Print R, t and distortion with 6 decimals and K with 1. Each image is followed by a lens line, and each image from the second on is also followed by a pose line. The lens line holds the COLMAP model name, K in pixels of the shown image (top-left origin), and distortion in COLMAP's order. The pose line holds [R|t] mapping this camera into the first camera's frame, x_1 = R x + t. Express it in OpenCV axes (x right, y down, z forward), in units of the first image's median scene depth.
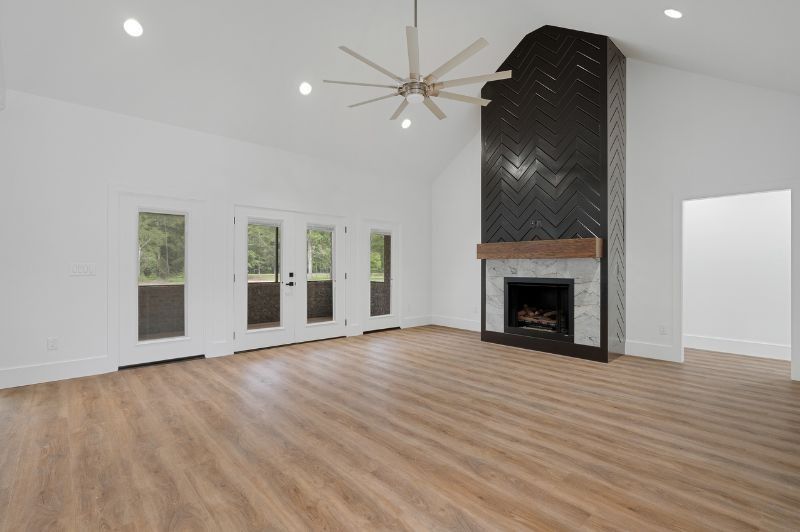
lens RADIAL K [[366.4, 0, 400.0], [0, 366.4, 266.0], [0, 0, 1]] dist [-0.002378, 0.000542]
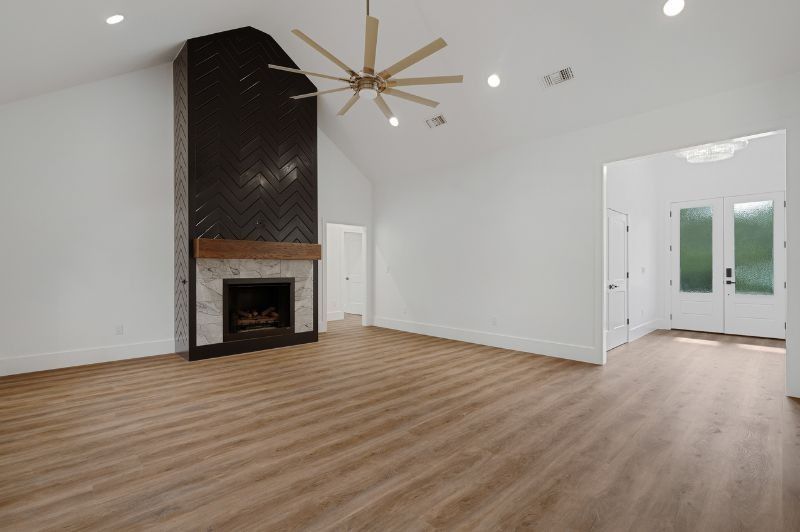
lens RADIAL K [[366.4, 0, 400.0], [0, 366.4, 266.0], [0, 0, 1]] dist [-0.002378, 0.000542]
pose [[-0.012253, 0.005040, 0.999912, -0.693114], [-0.002093, 0.999985, -0.005066, 0.003712], [-0.999923, -0.002155, -0.012242, 0.687105]]
